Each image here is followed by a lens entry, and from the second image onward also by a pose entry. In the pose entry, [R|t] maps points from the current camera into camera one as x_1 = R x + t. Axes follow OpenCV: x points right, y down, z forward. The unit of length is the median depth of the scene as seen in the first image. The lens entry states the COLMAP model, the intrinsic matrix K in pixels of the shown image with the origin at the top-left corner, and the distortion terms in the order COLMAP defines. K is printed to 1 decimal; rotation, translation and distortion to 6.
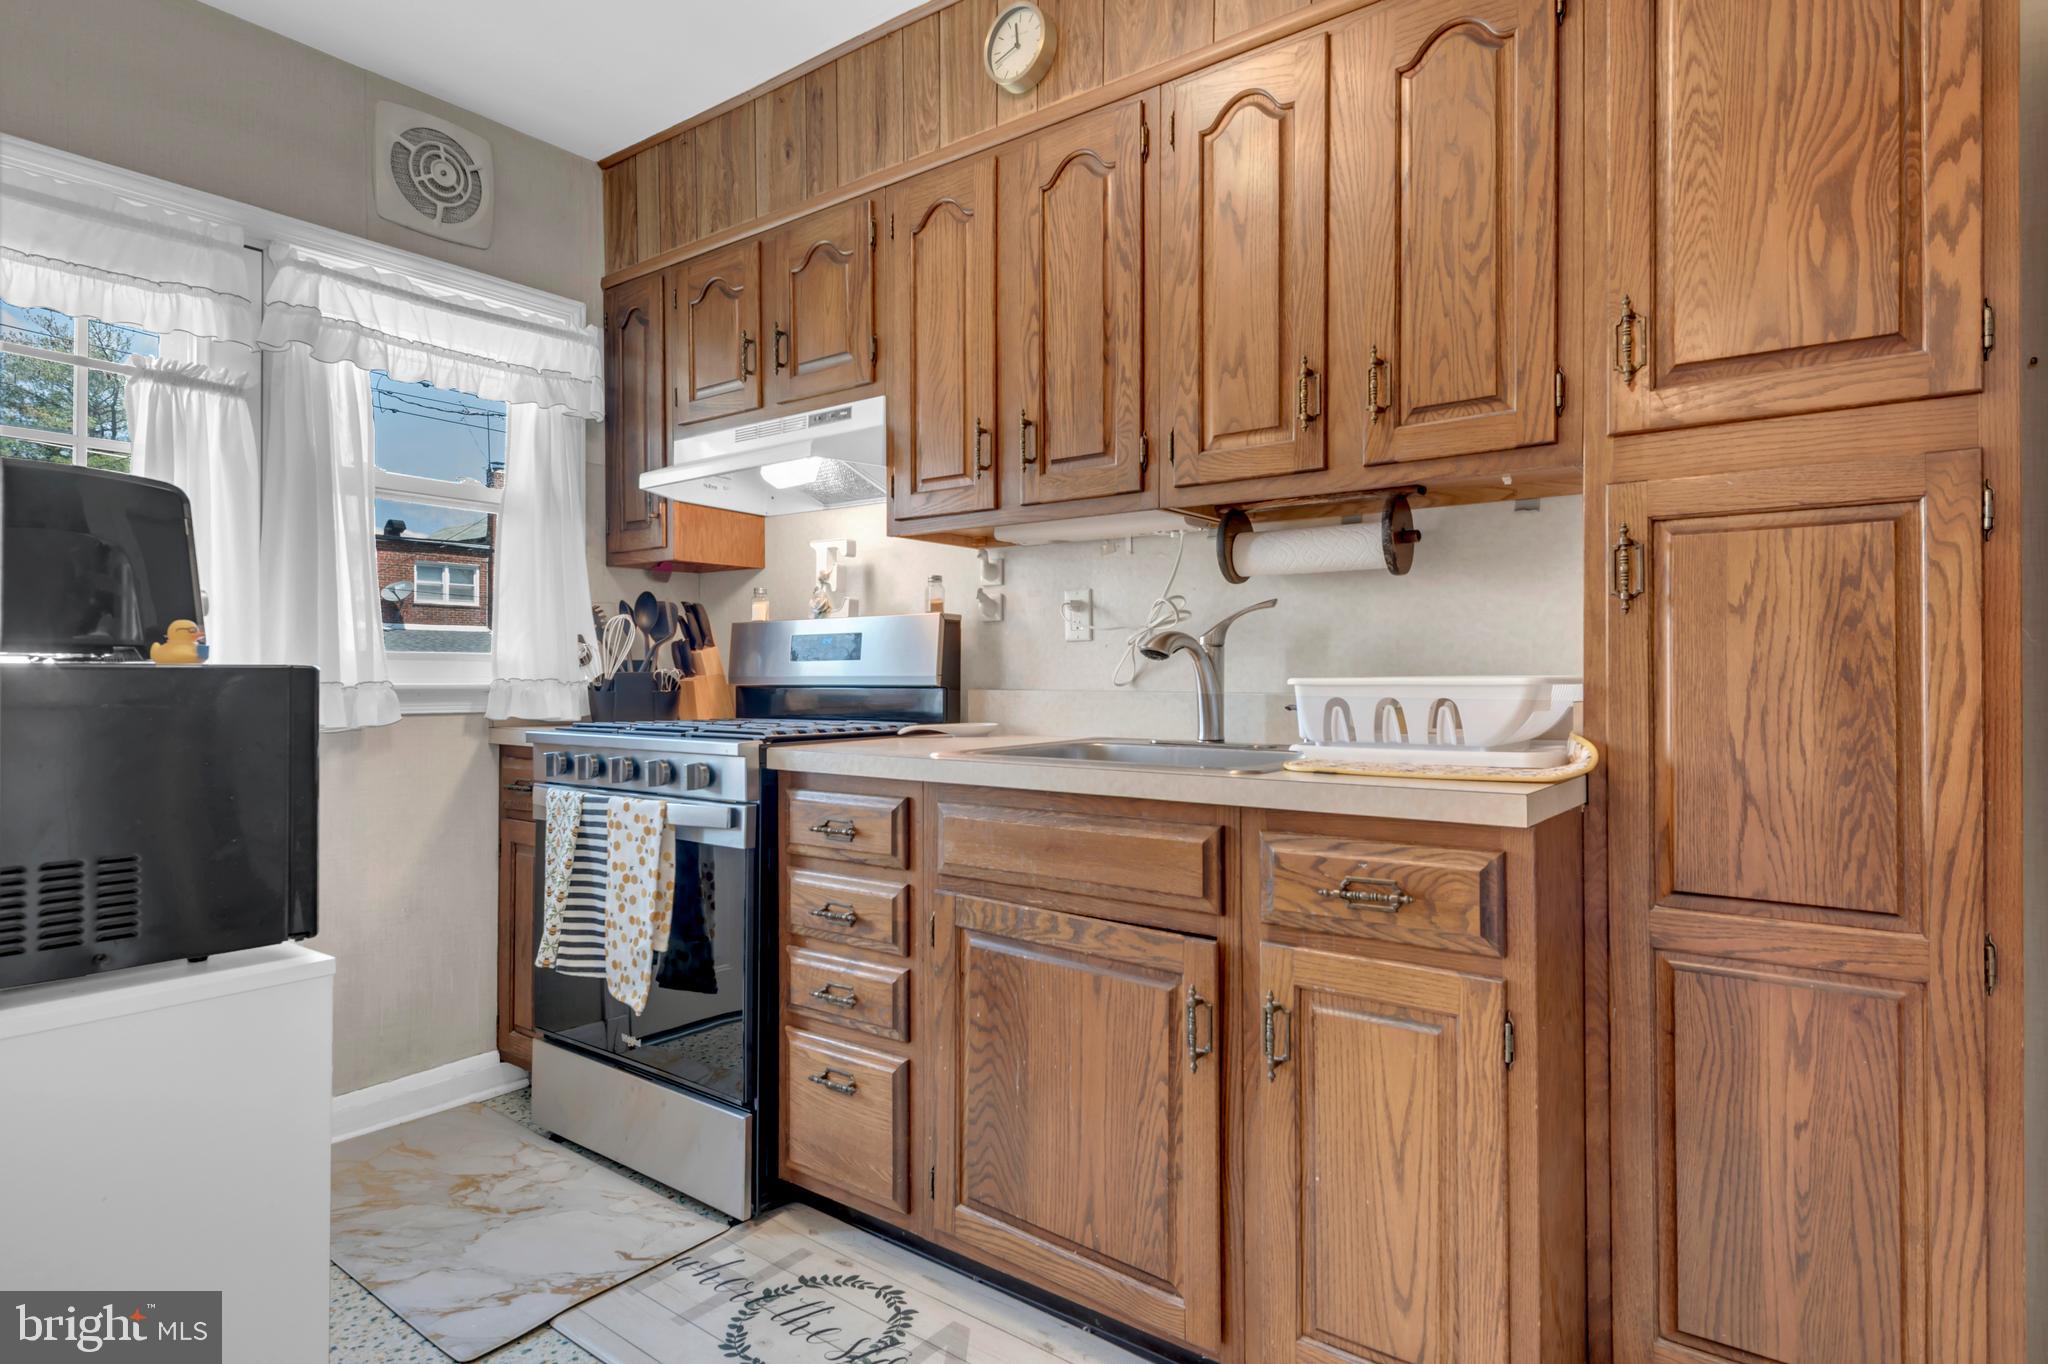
lens RADIAL K [[1110.8, 0, 1090.5], [0, 1110.8, 664.7], [0, 0, 1]] dist [0.044811, -0.027733]
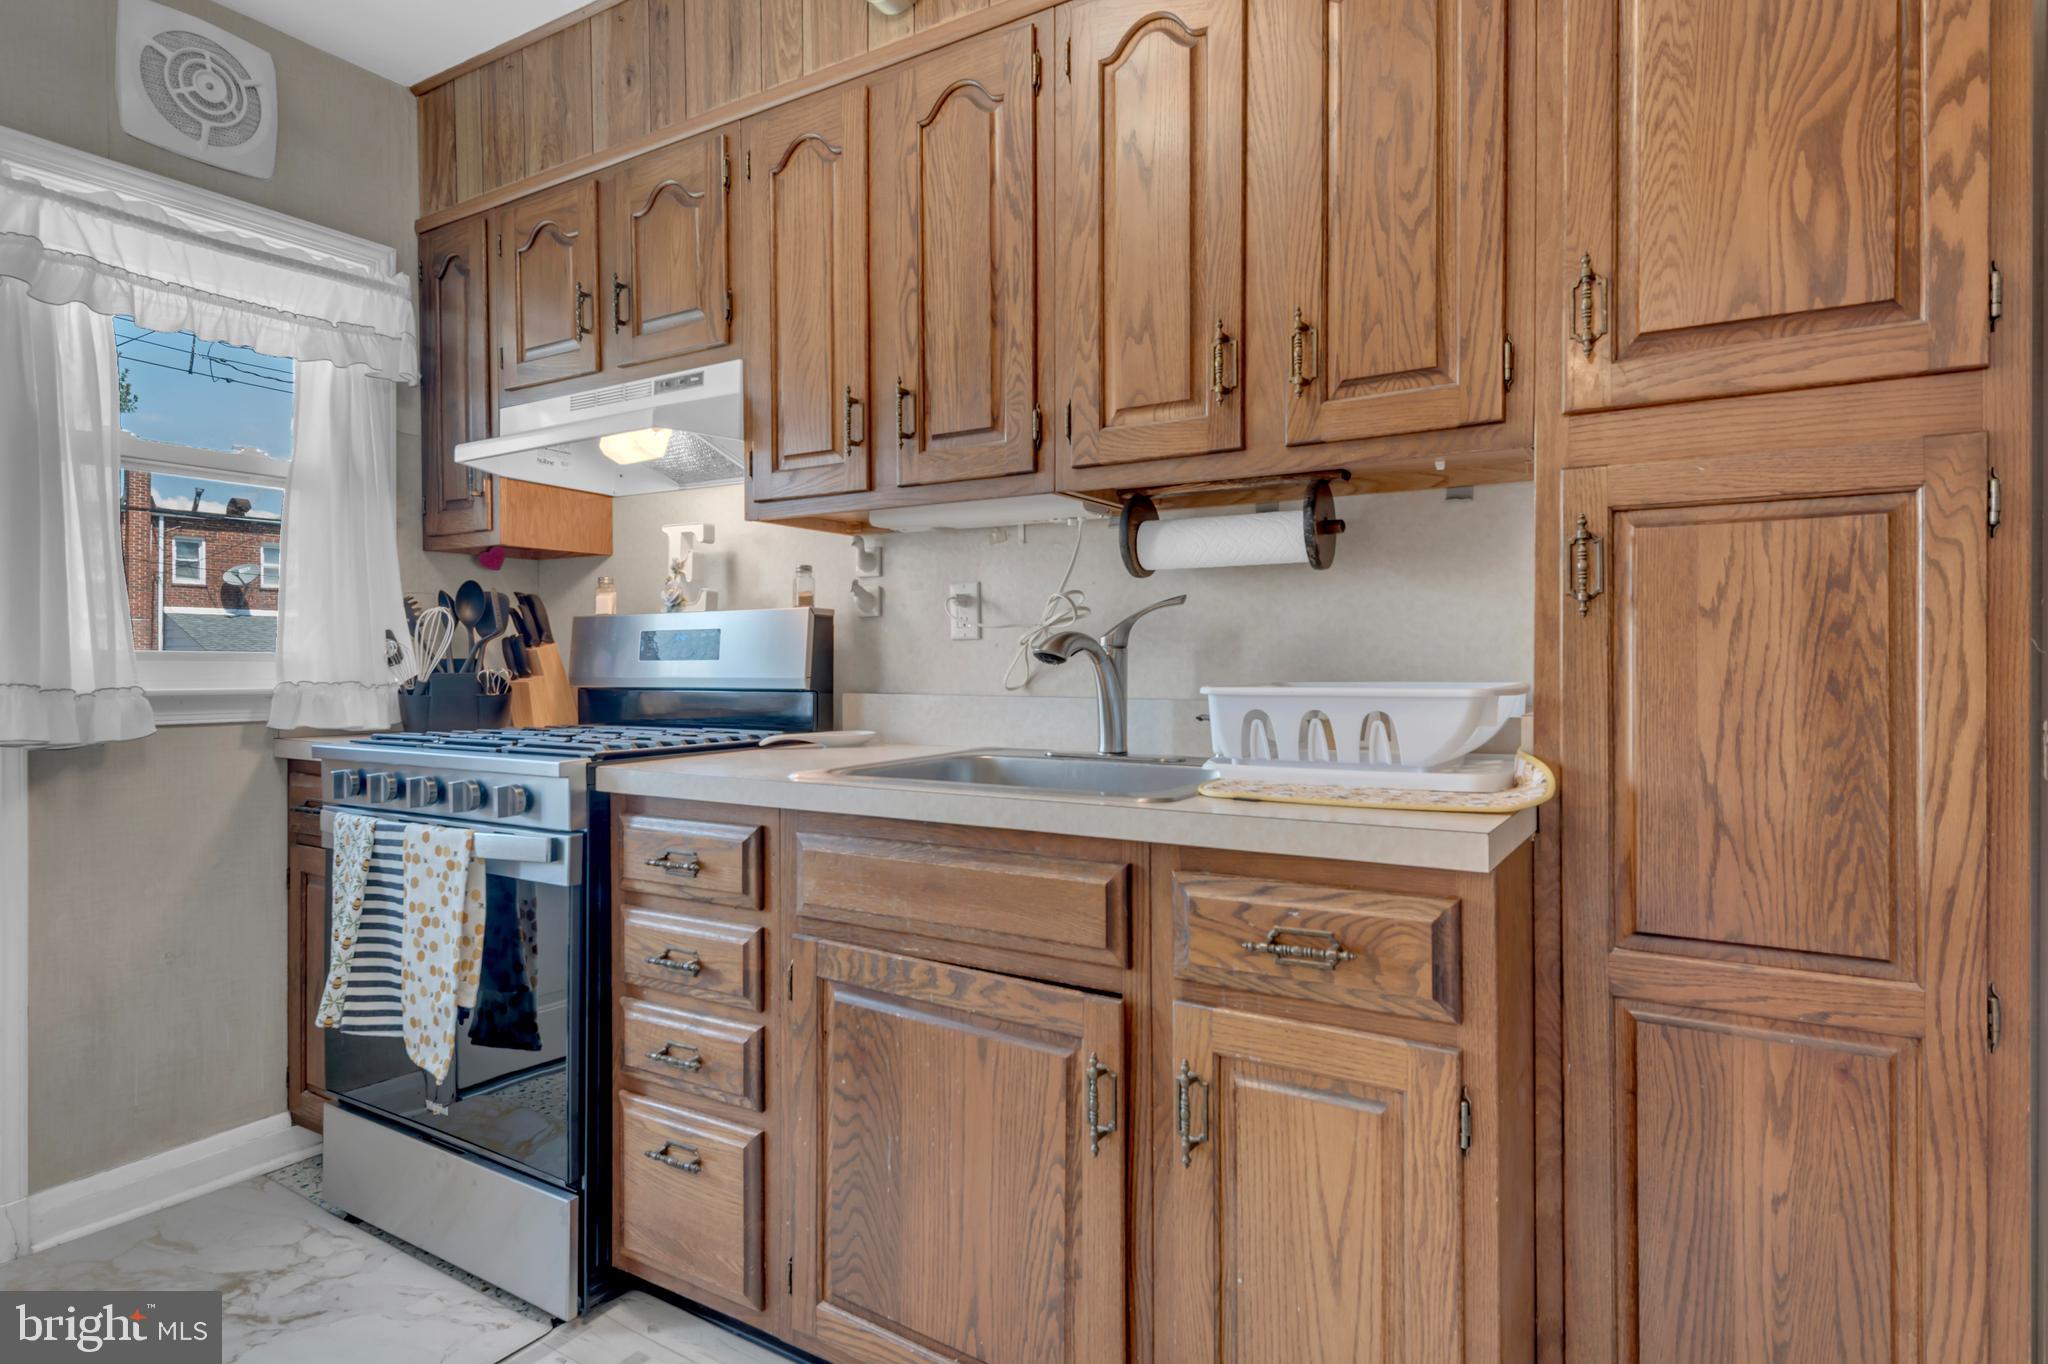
lens RADIAL K [[1110.8, 0, 1090.5], [0, 1110.8, 664.7], [0, 0, 1]] dist [0.044811, -0.027733]
pose [[0.995712, -0.001766, 0.092492, 0.009014], [0.000780, 0.999943, 0.010691, -0.014323], [-0.092505, -0.010573, 0.995656, 0.130608]]
